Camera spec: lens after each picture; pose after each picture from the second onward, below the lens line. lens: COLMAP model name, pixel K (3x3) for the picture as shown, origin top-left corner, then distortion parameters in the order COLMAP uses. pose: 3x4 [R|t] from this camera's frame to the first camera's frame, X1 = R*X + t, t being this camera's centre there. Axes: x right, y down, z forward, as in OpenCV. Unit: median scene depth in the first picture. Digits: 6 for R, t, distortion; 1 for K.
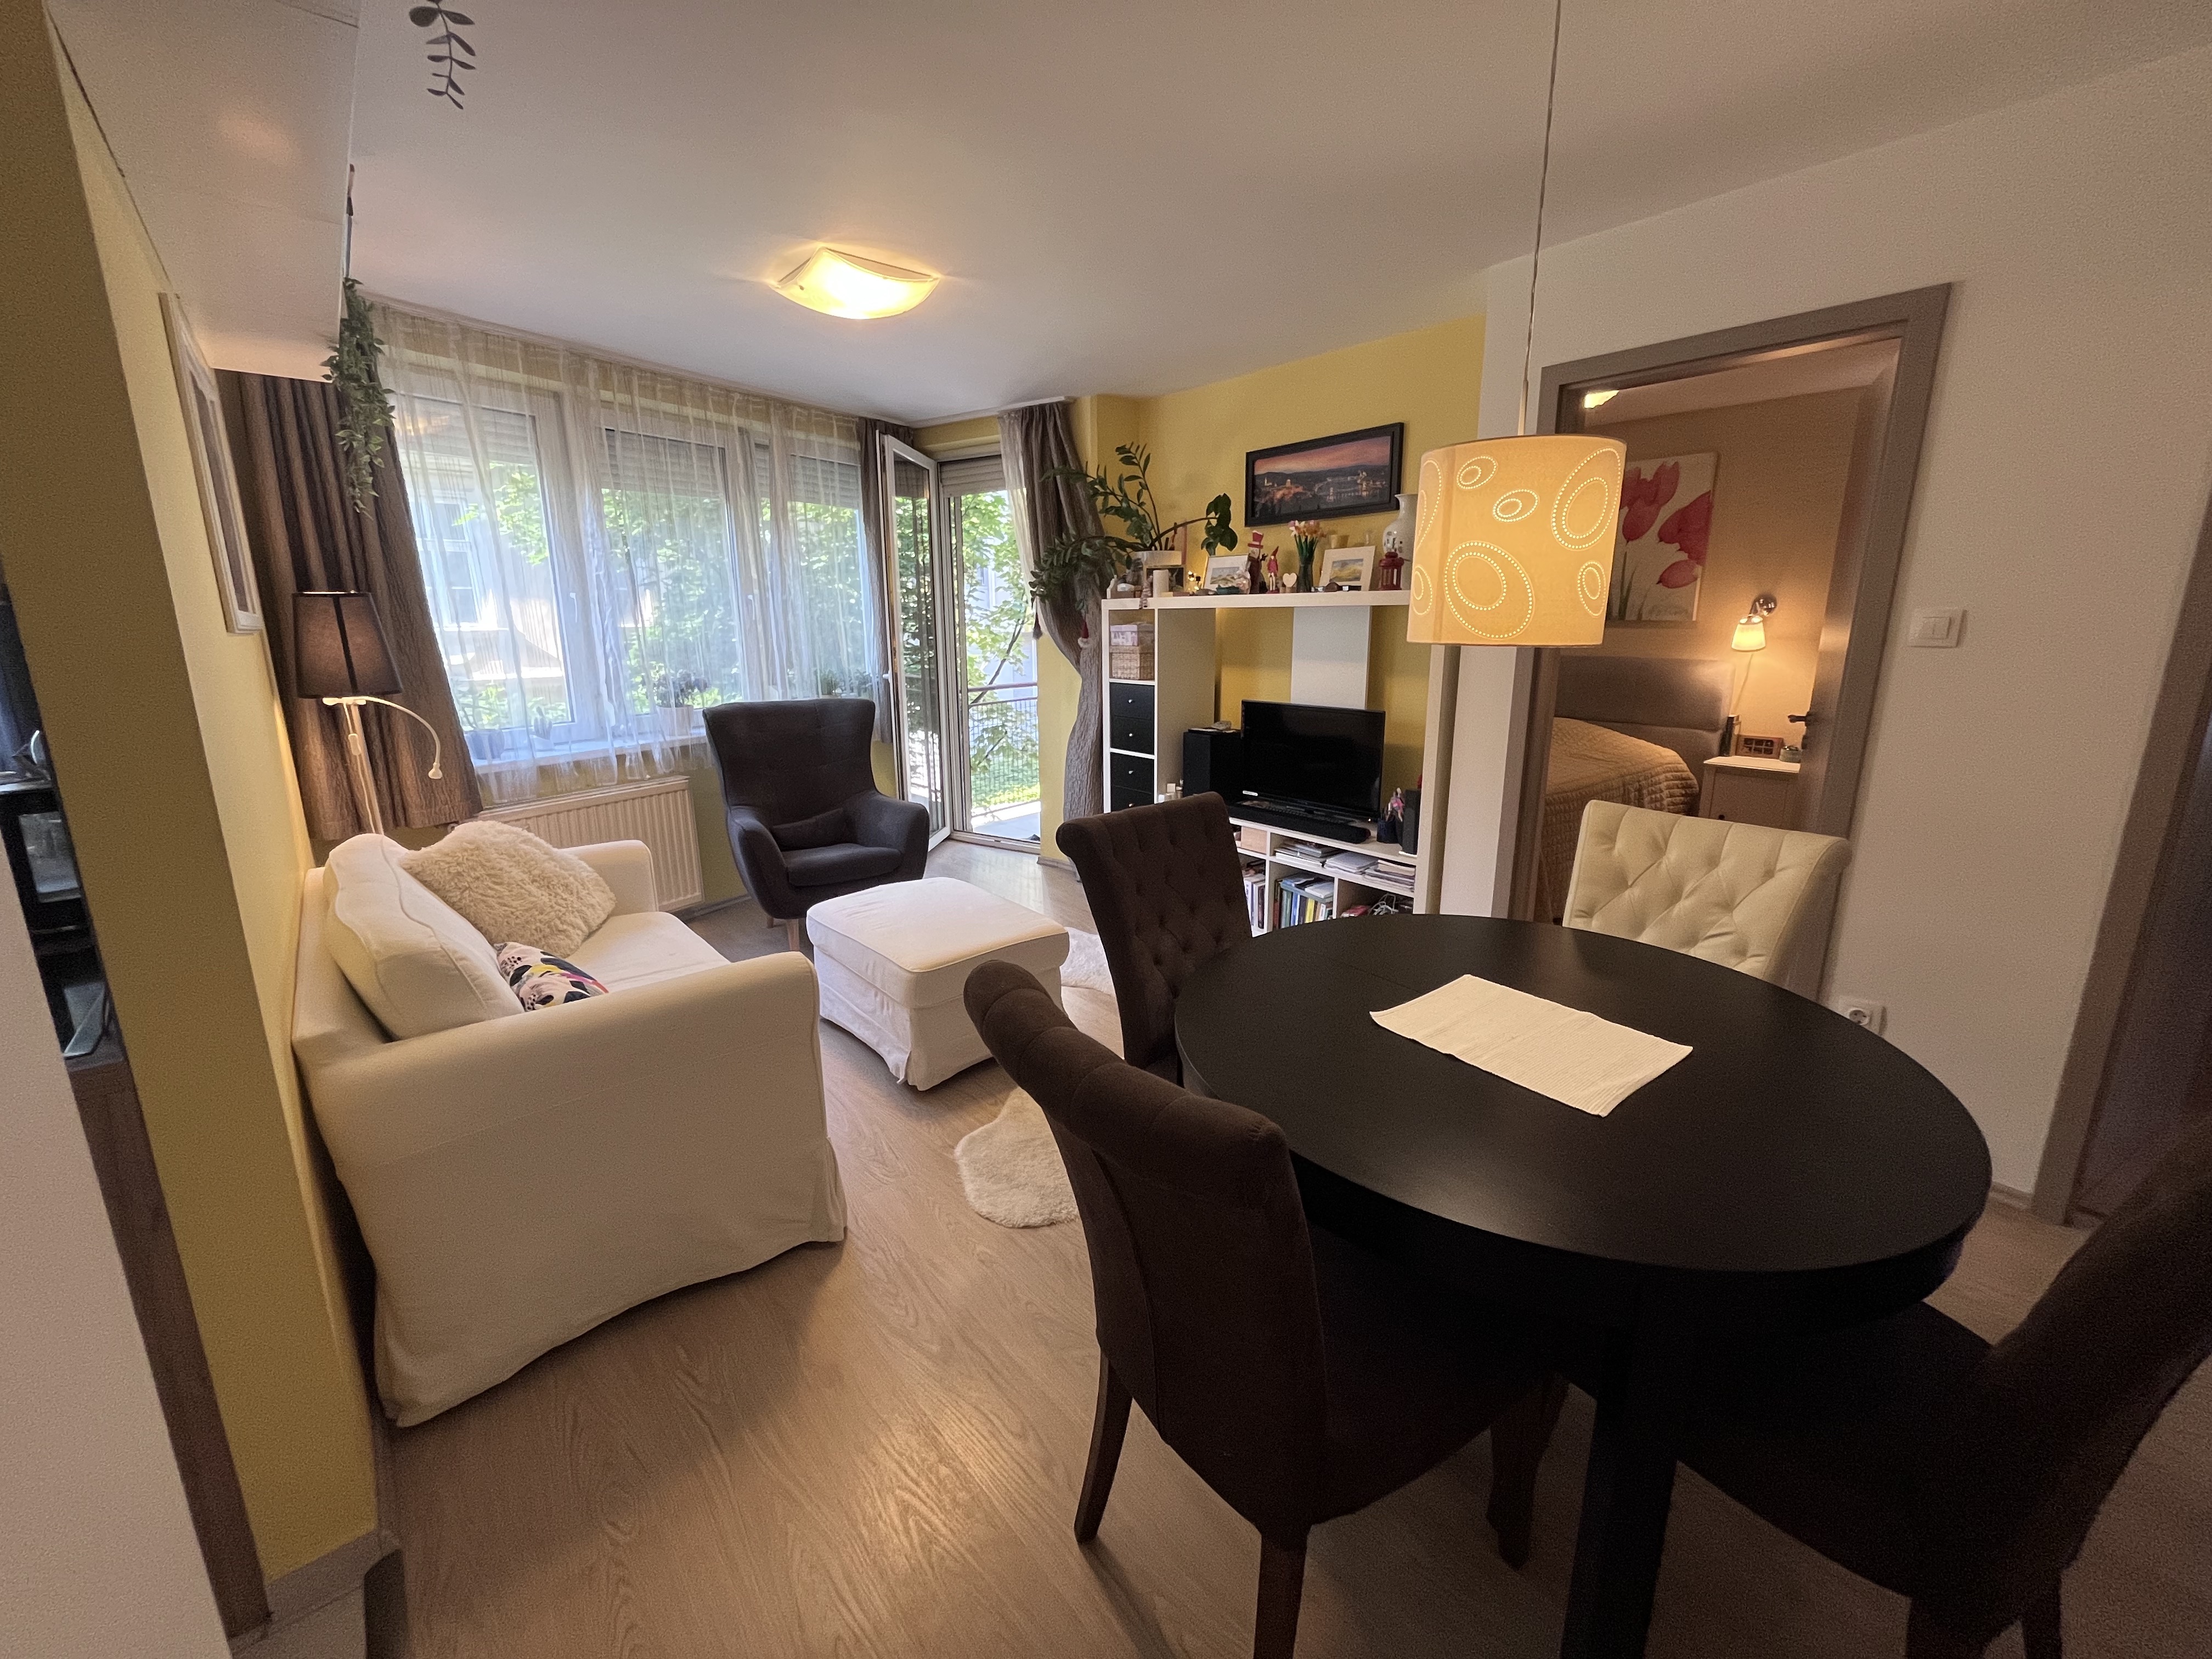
lens RADIAL K [[895.3, 0, 1093.5], [0, 895.3, 823.8], [0, 0, 1]] dist [-0.002346, -0.001331]
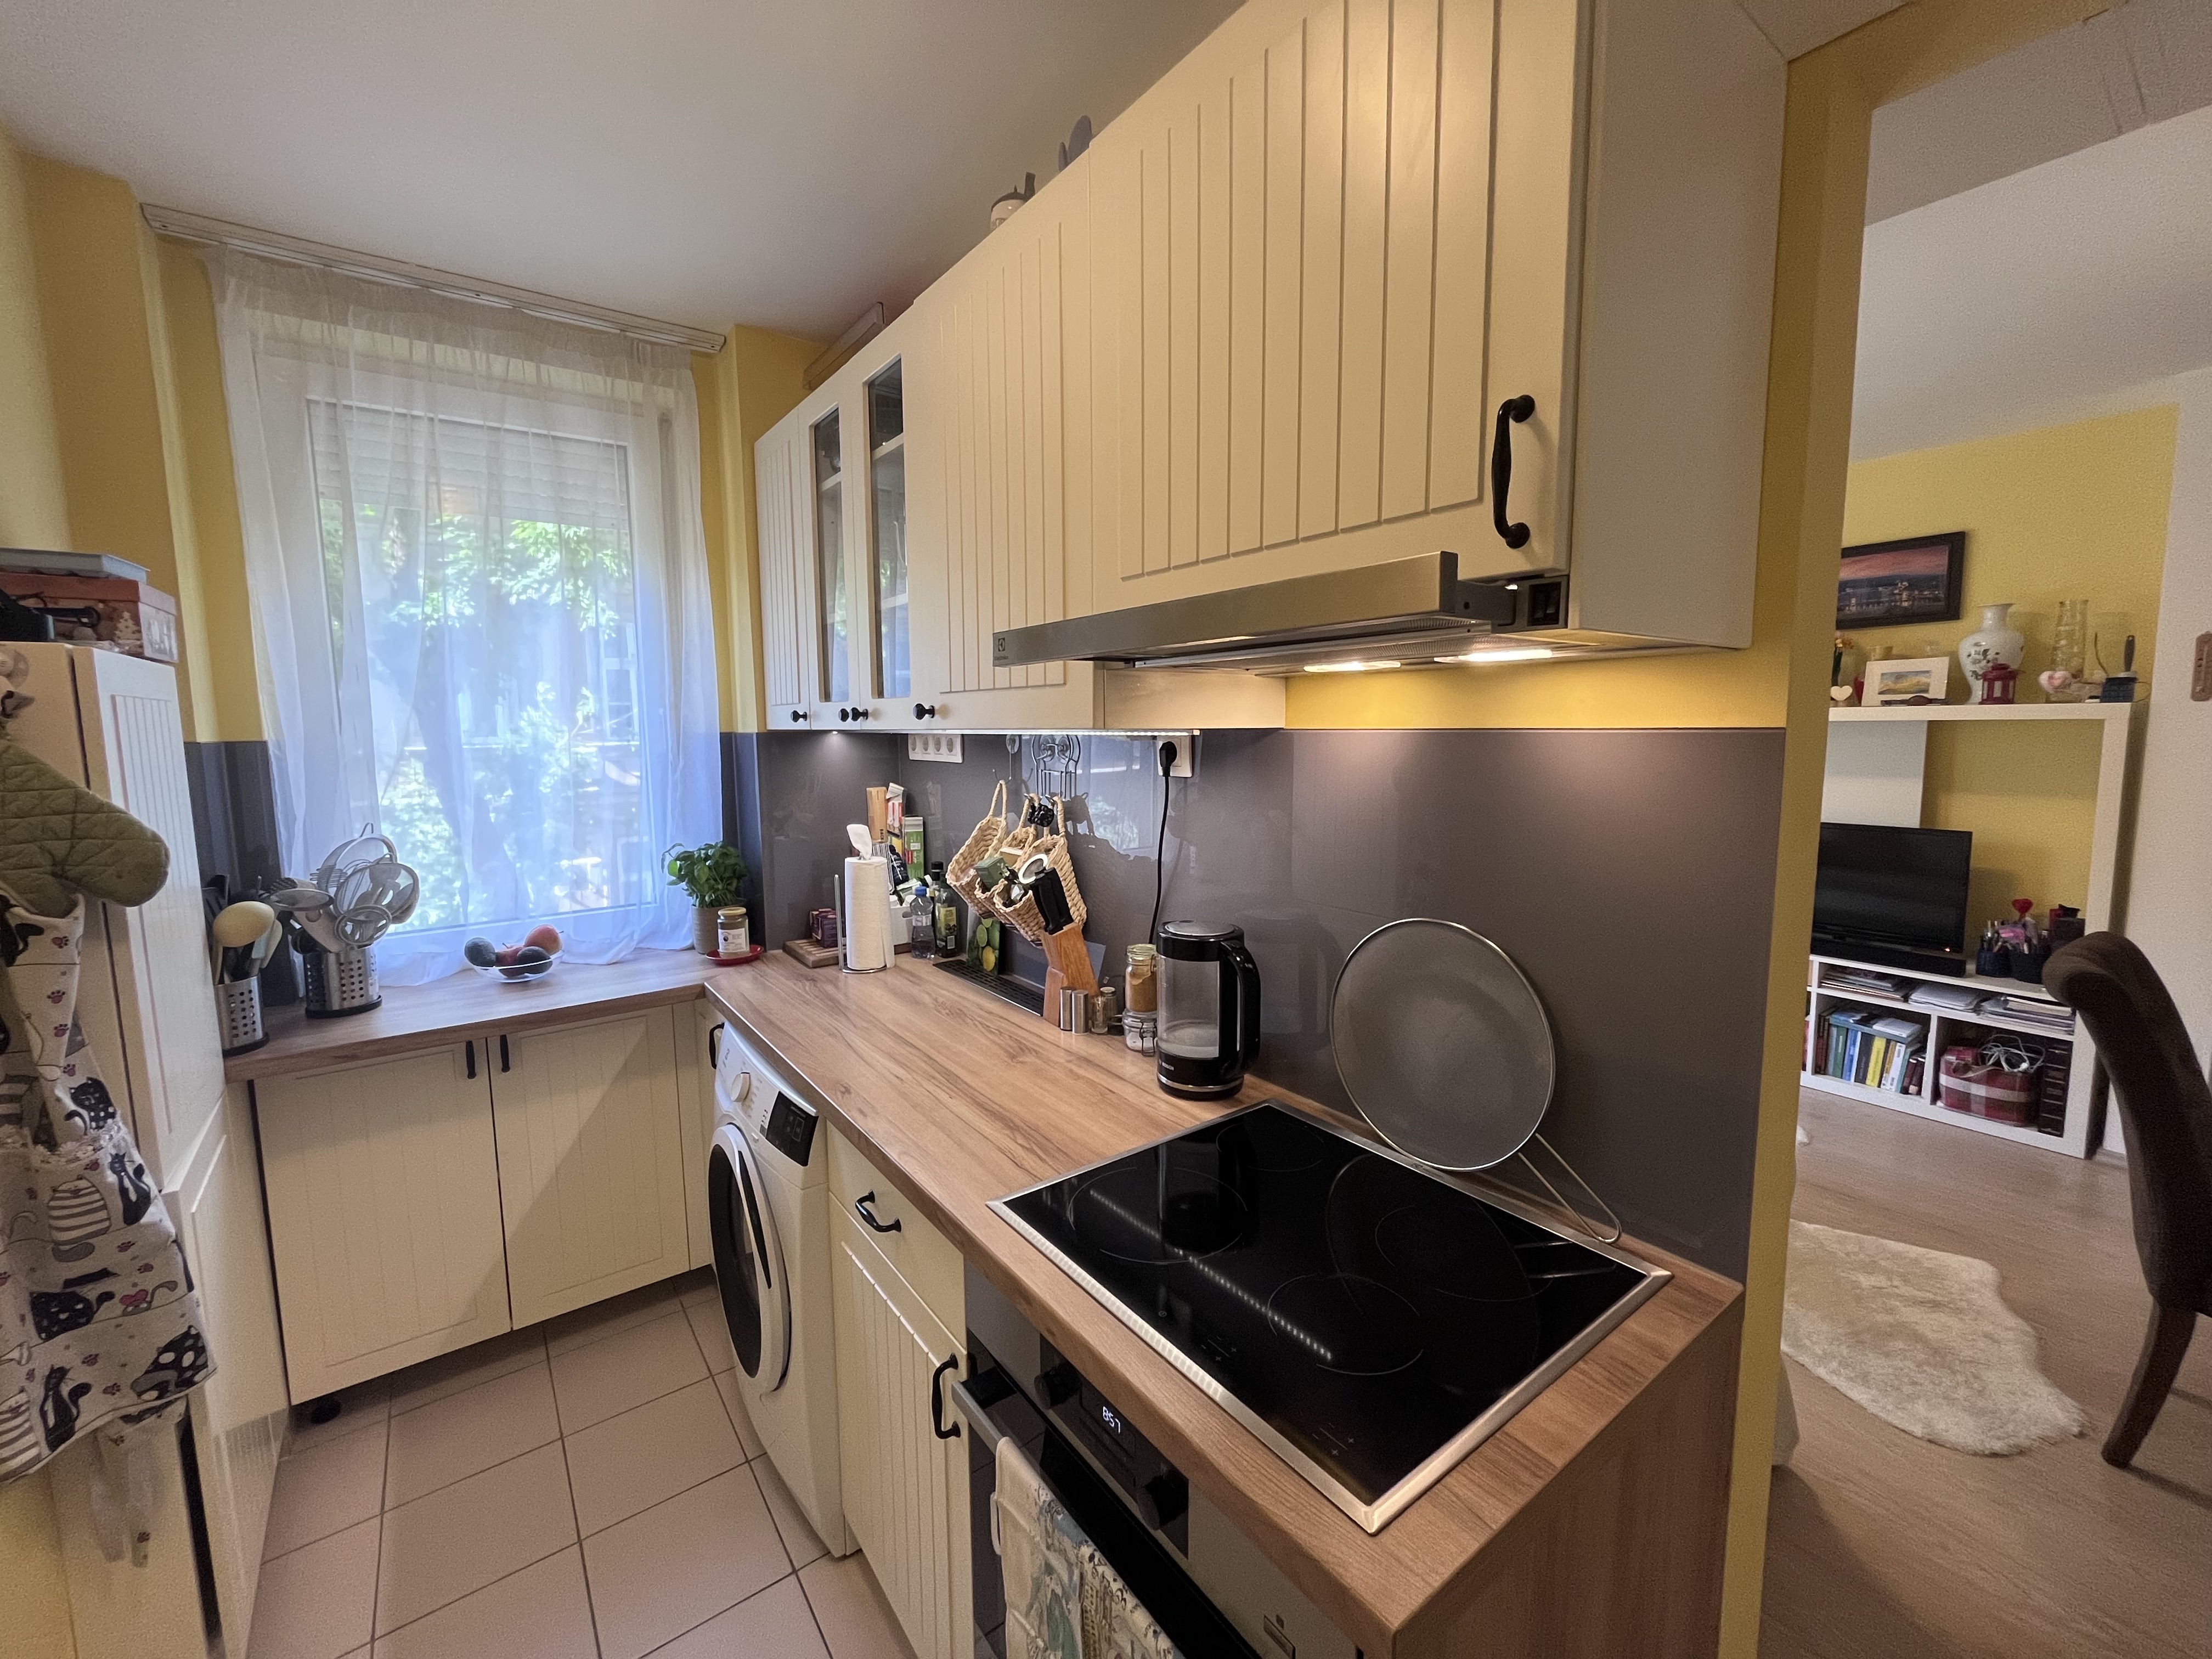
lens RADIAL K [[895.3, 0, 1095.9], [0, 895.3, 814.0], [0, 0, 1]] dist [-0.002346, -0.001331]
pose [[0.997172, -0.001306, -0.075140, -0.466103], [-0.008376, 0.991689, -0.128389, -0.016517], [0.074683, 0.128655, 0.988873, 0.020776]]
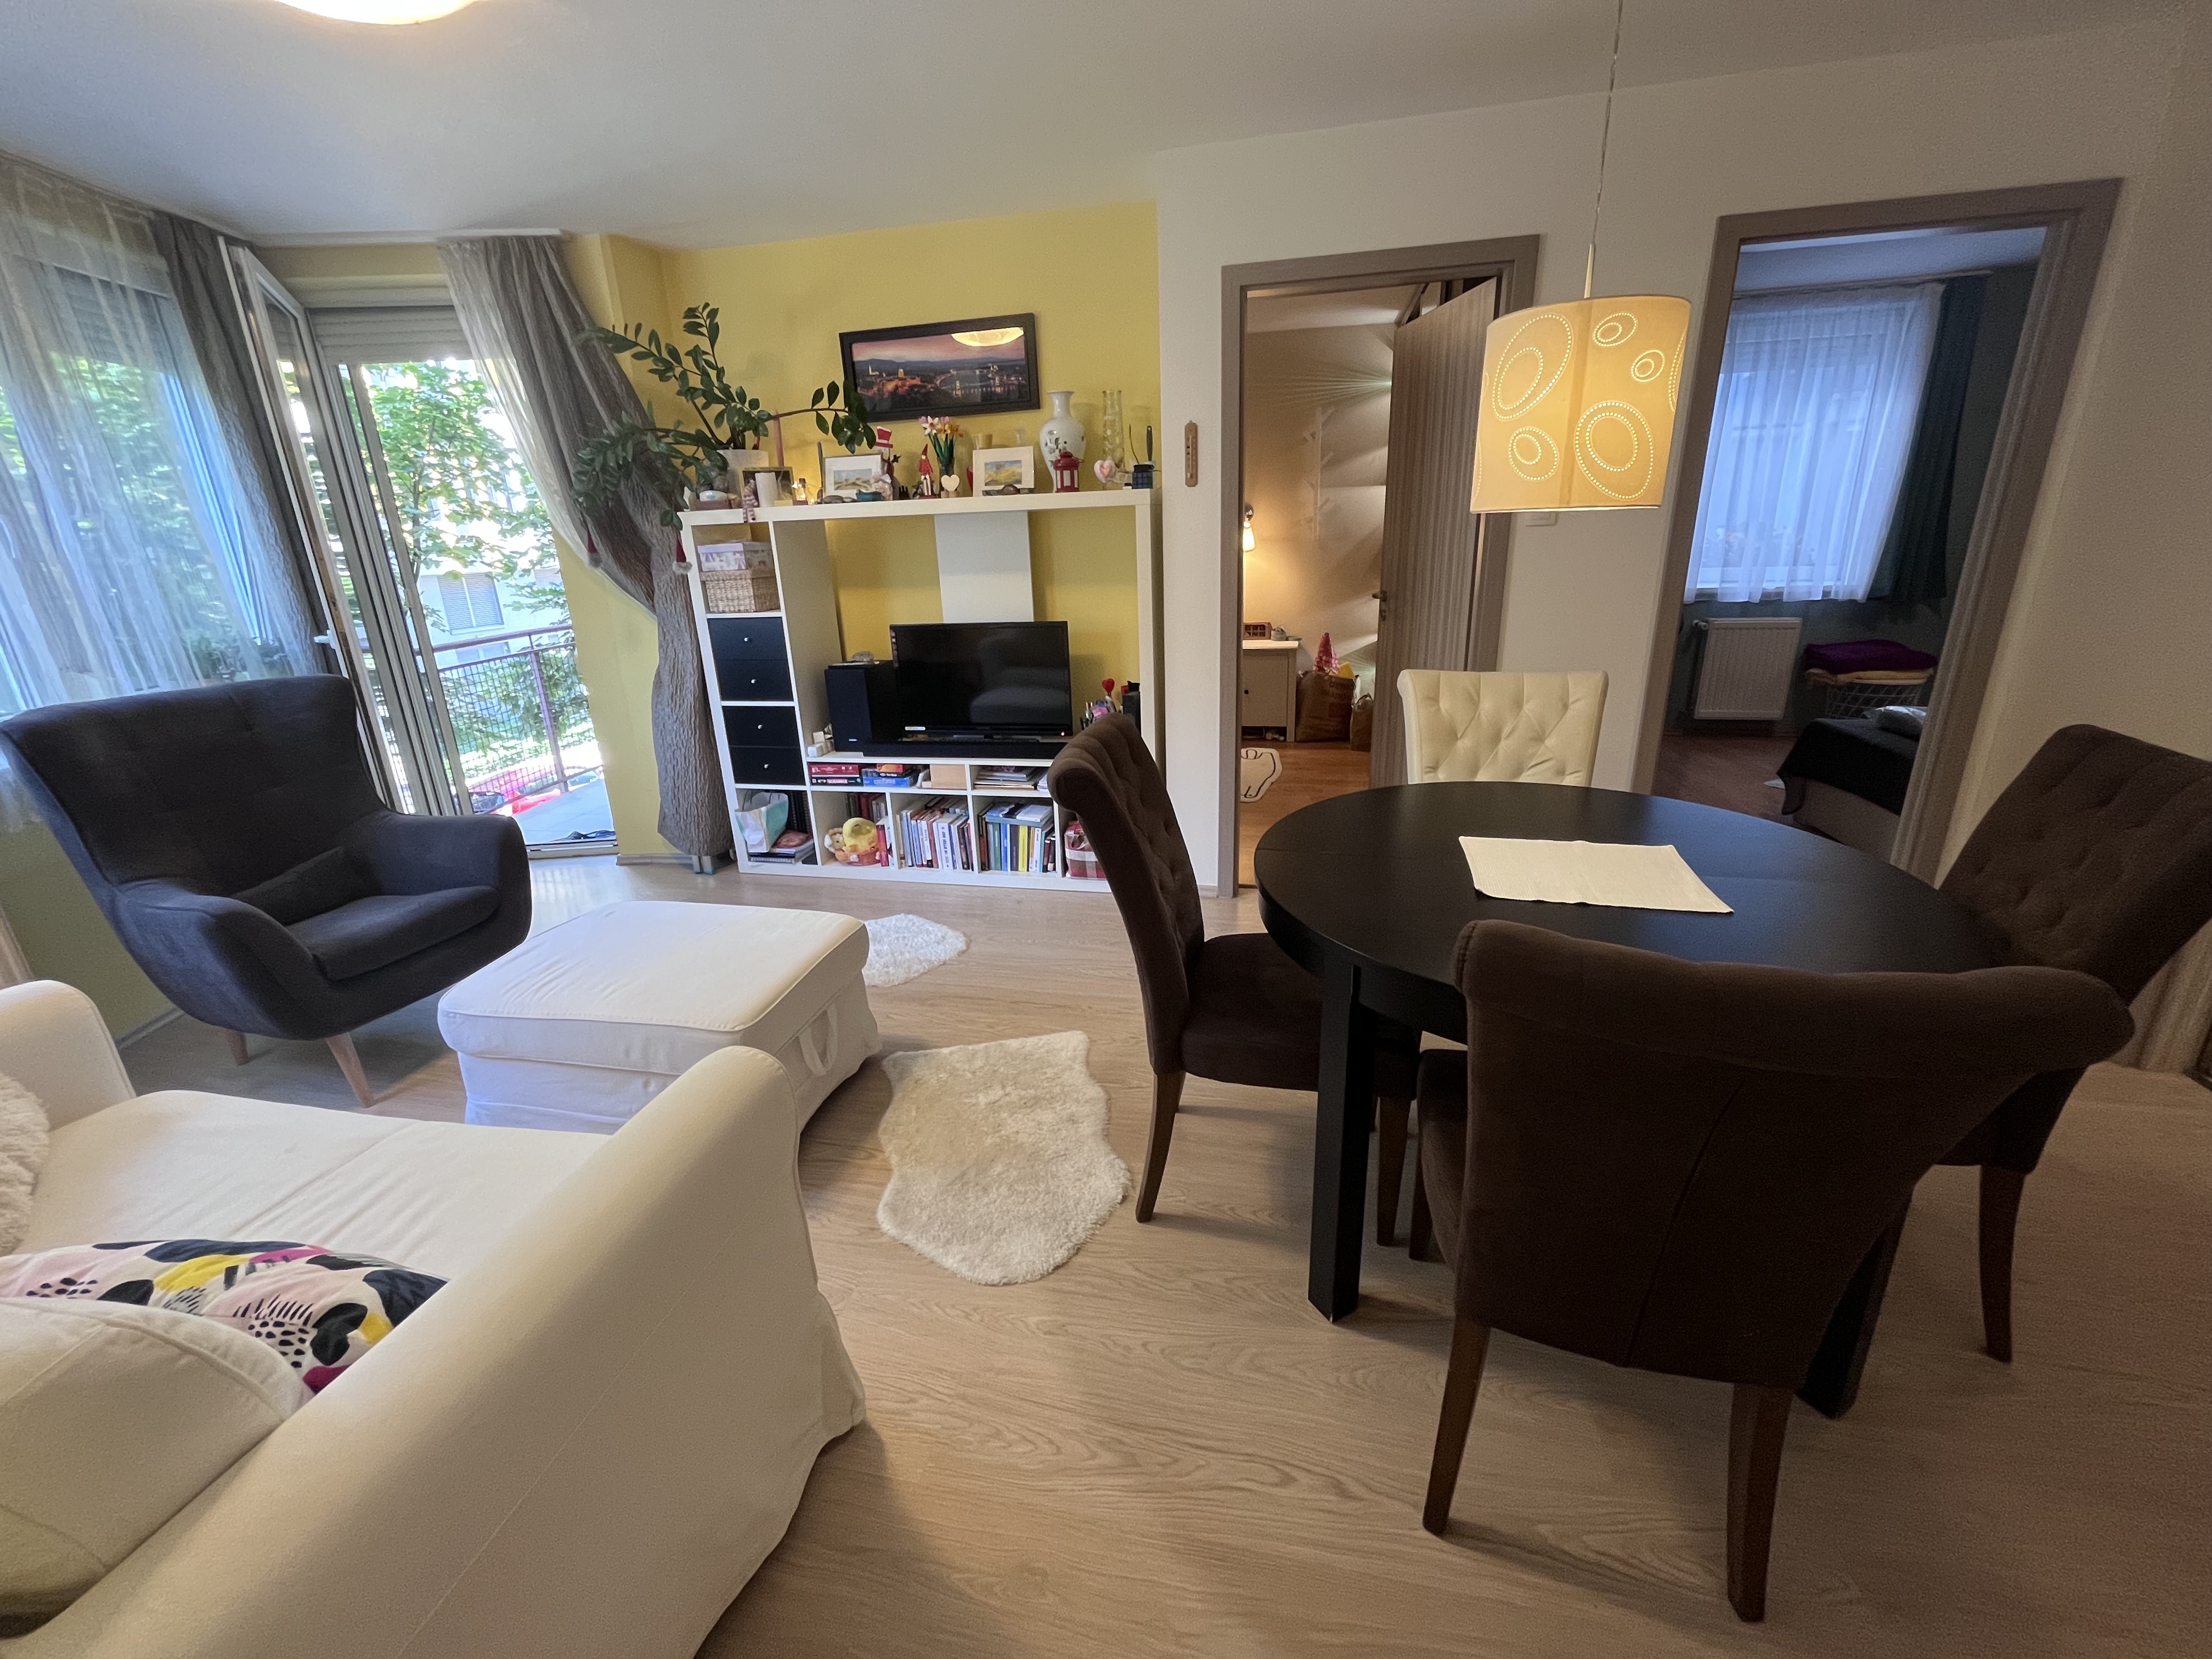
lens RADIAL K [[895.3, 0, 1105.6], [0, 895.3, 821.1], [0, 0, 1]] dist [-0.002346, -0.001331]
pose [[0.787784, -0.210629, 0.578819, -0.234758], [0.169960, 0.977566, 0.124412, -0.024114], [-0.592039, 0.000367, 0.805909, 0.171839]]
